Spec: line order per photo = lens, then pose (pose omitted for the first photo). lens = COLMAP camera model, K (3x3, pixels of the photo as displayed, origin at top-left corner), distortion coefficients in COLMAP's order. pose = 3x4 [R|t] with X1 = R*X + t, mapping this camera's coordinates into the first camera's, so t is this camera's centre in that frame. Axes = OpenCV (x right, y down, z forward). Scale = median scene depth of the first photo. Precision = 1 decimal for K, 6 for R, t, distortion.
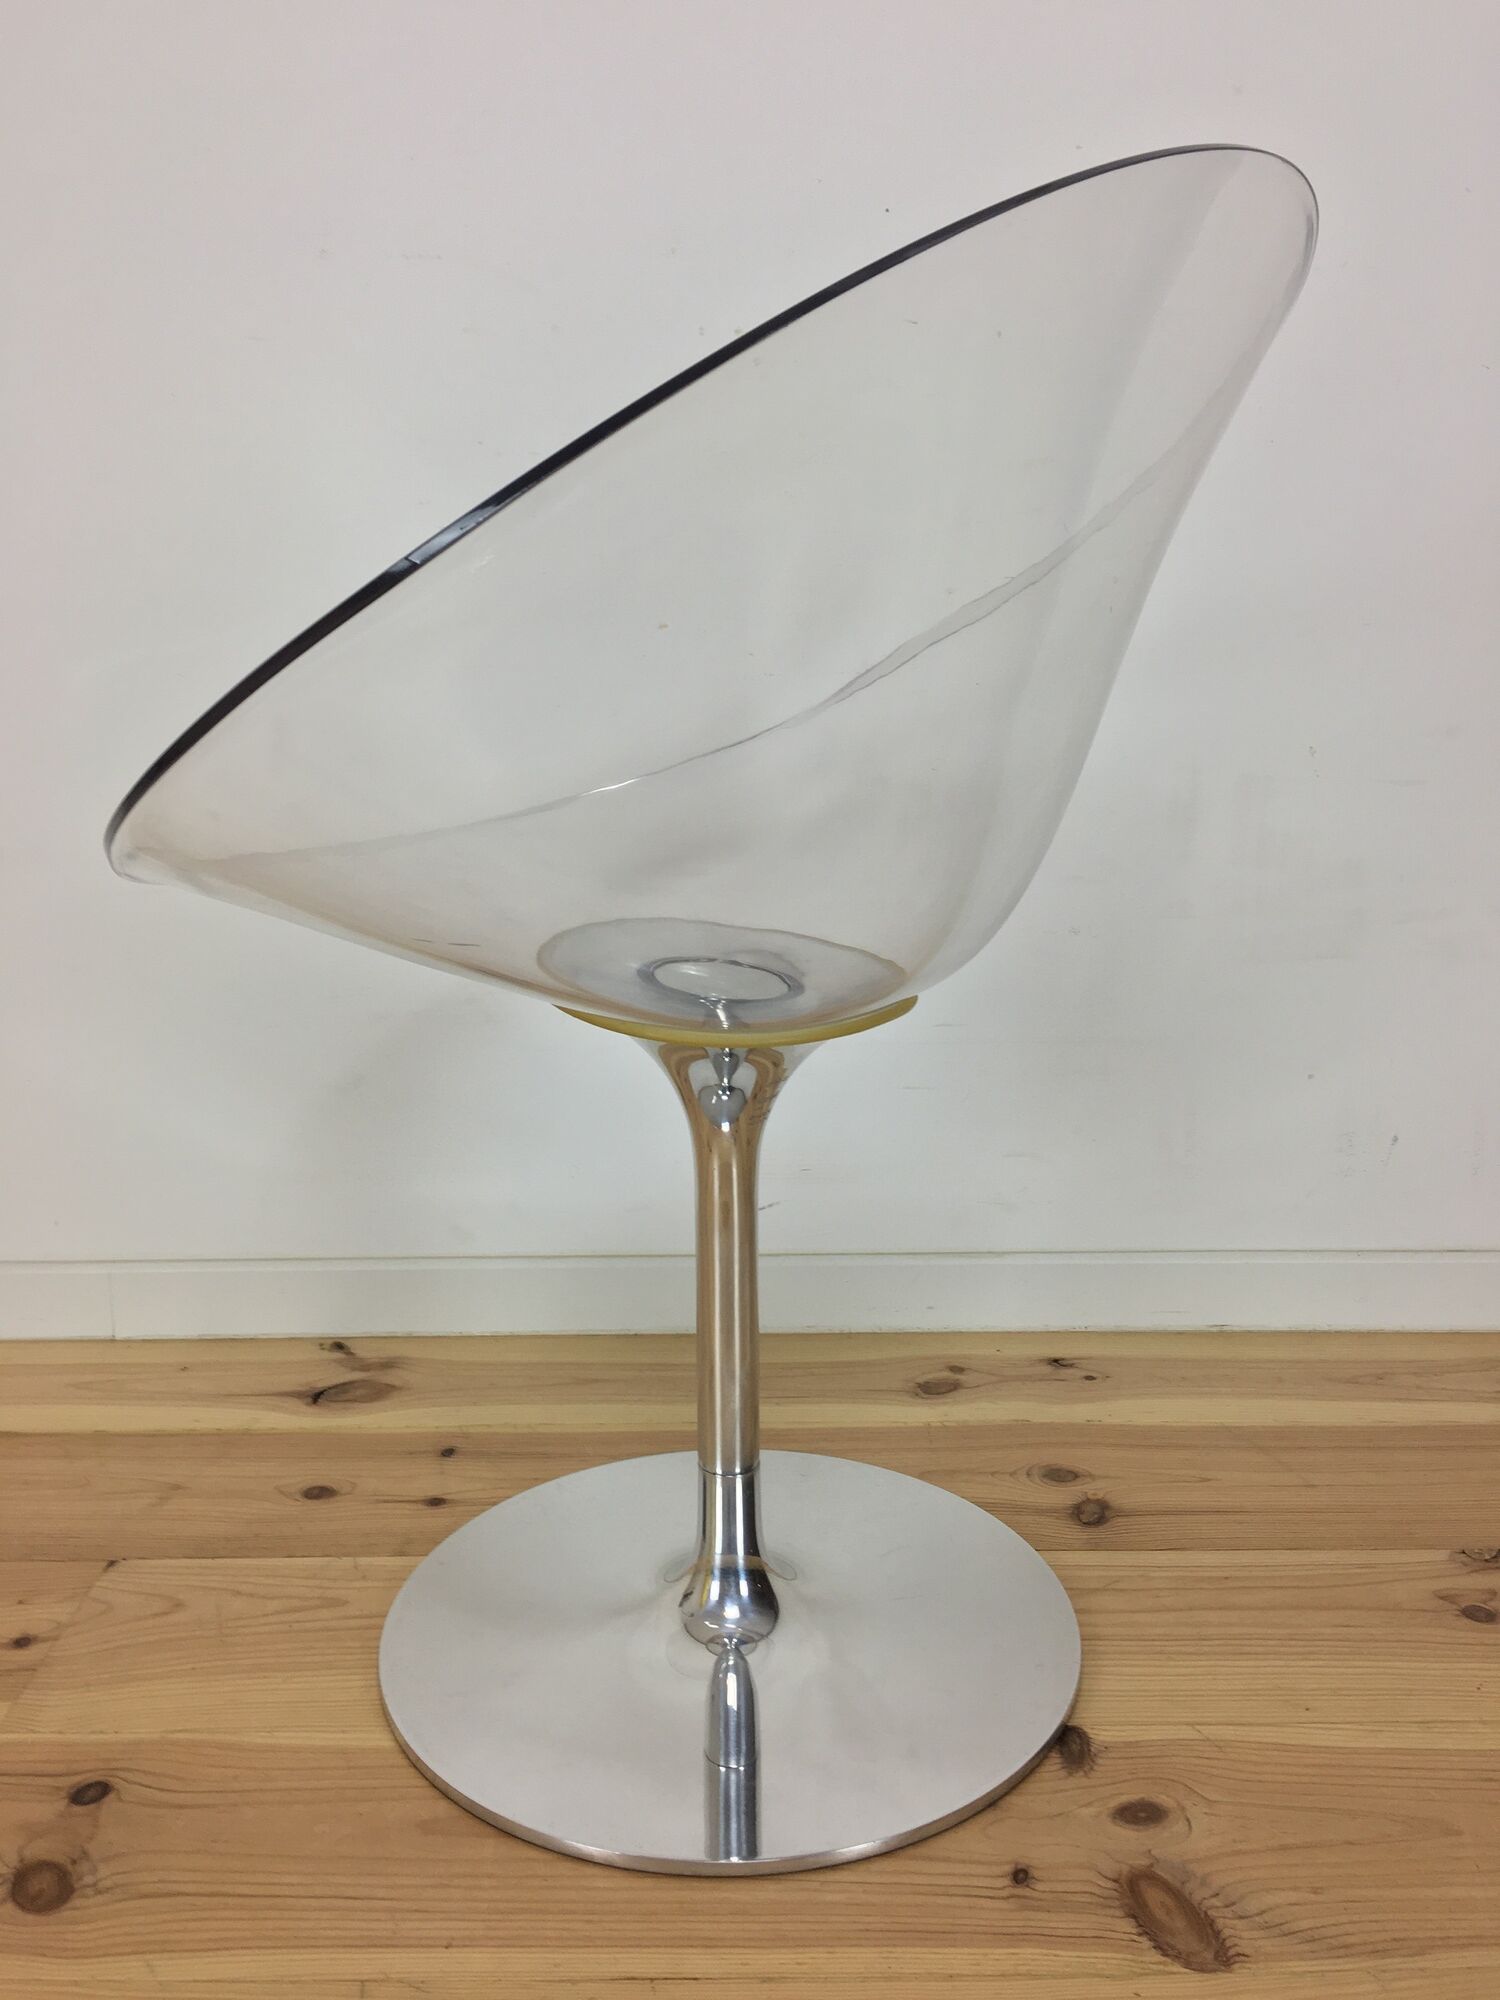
lens RADIAL K [[1718.6, 0, 750.0], [0, 1718.6, 1000.0], [0, 0, 1]] dist [0.079955, -0.128379]
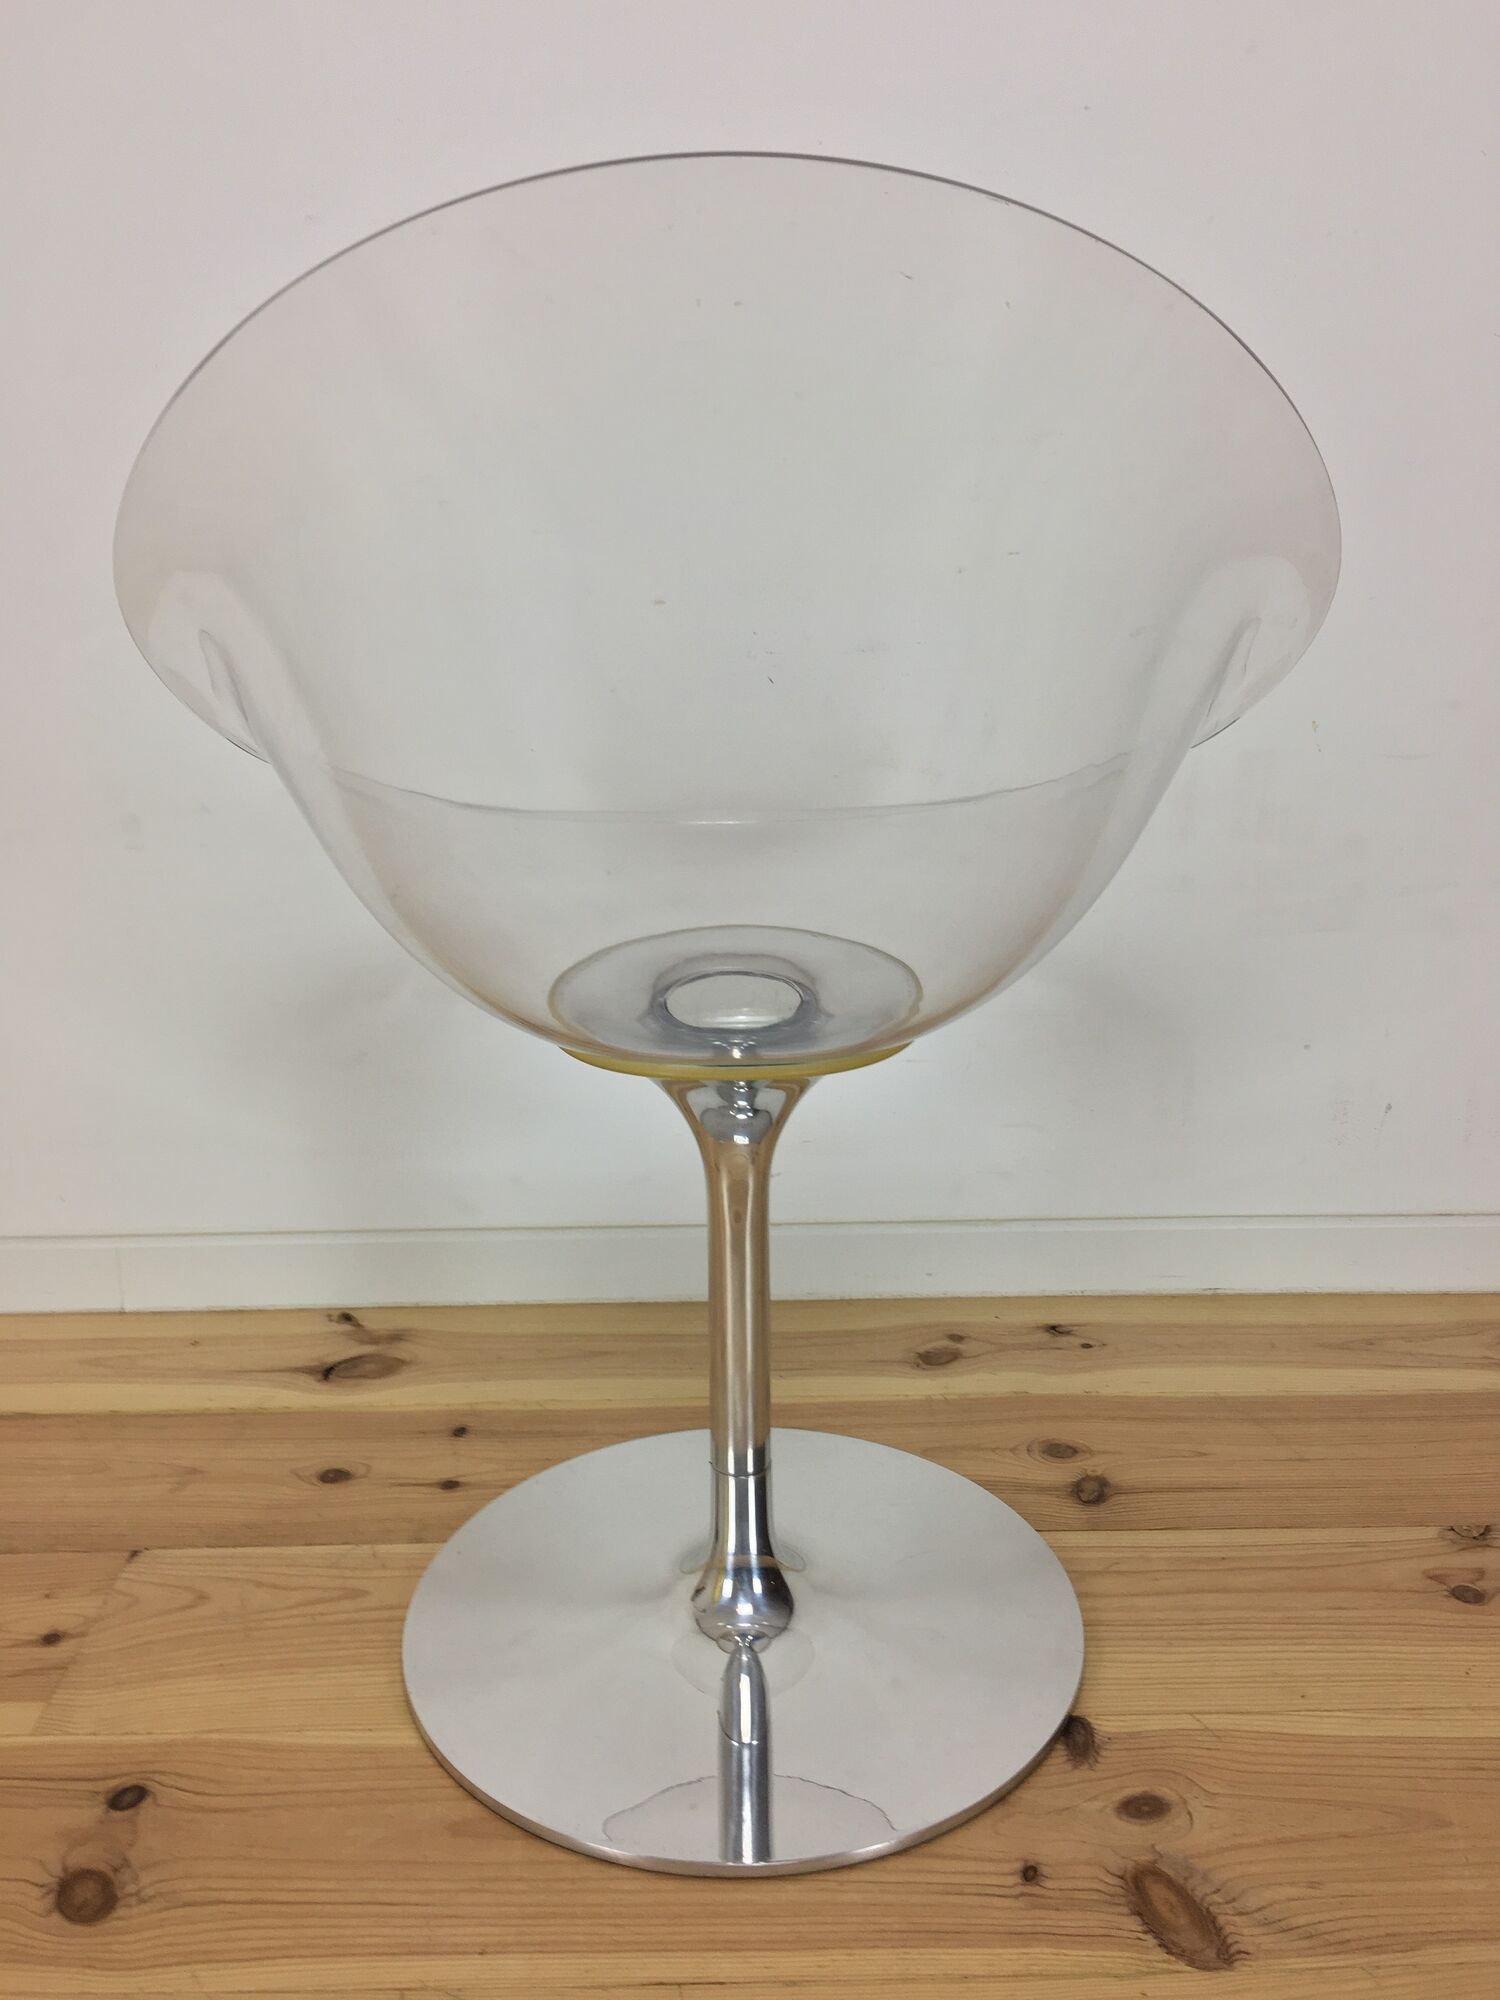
lens RADIAL K [[1718.6, 0, 750.0], [0, 1718.6, 1000.0], [0, 0, 1]] dist [0.079955, -0.128379]
pose [[0.999902, -0.006944, 0.012127, -0.017883], [0.006099, 0.997641, 0.068376, -0.076549], [-0.012574, -0.068295, 0.997586, -0.000758]]
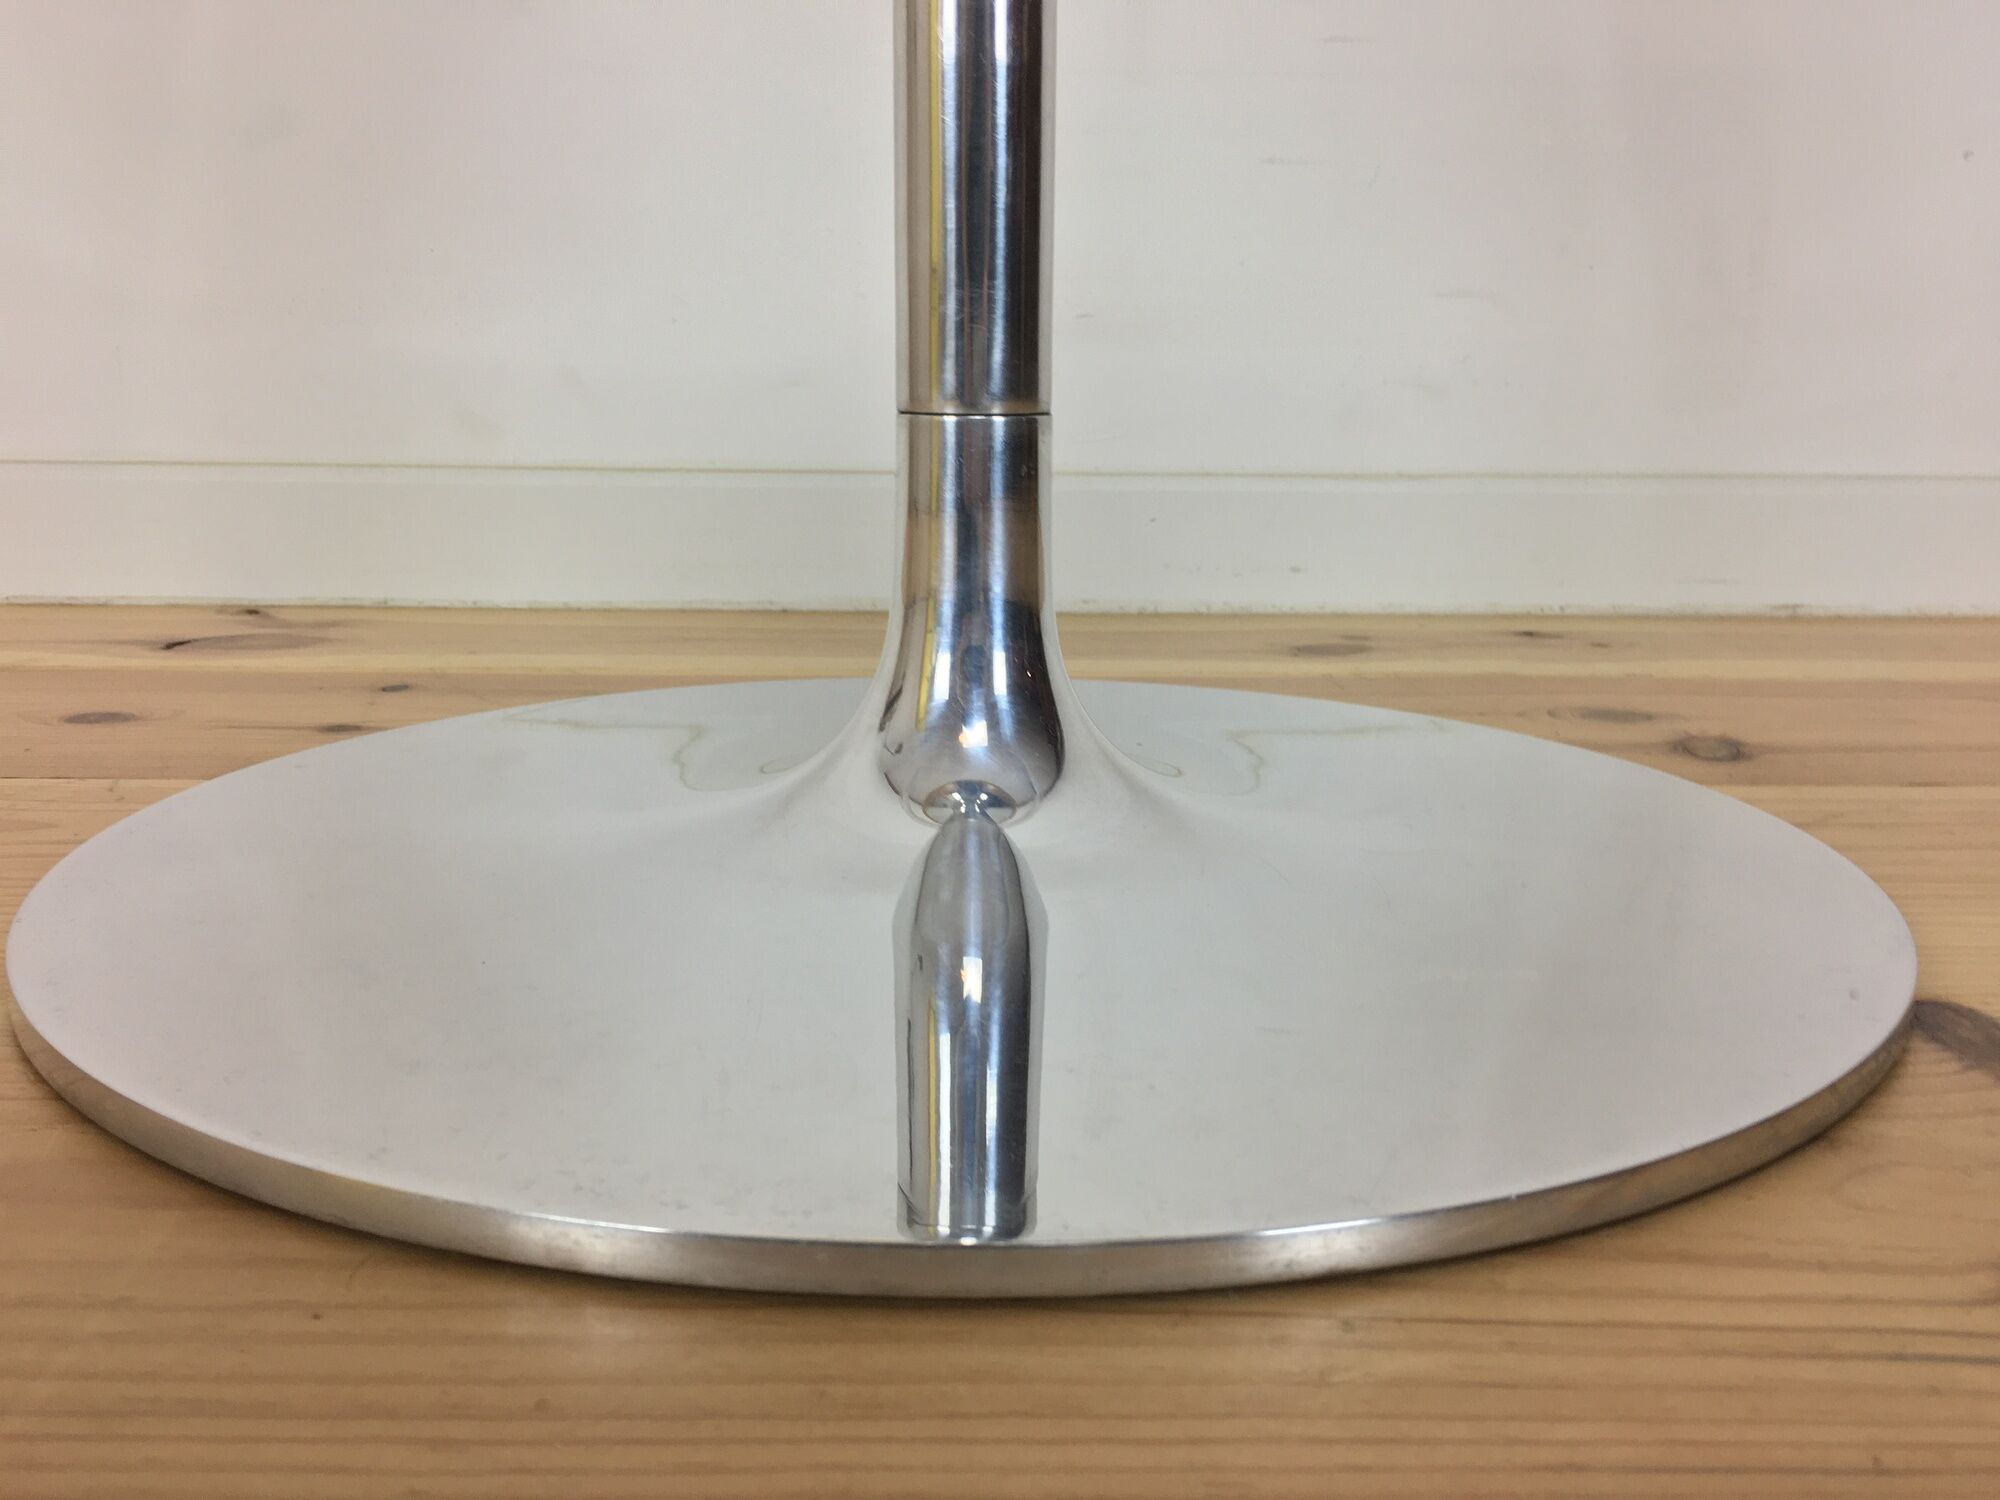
lens RADIAL K [[1718.6, 0, 1000.0], [0, 1718.6, 750.0], [0, 0, 1]] dist [0.079955, -0.128379]
pose [[0.999386, 0.012298, 0.032819, -0.018685], [-0.011961, 0.999874, -0.010455, 0.356625], [-0.032944, 0.010056, 0.999407, 0.617494]]
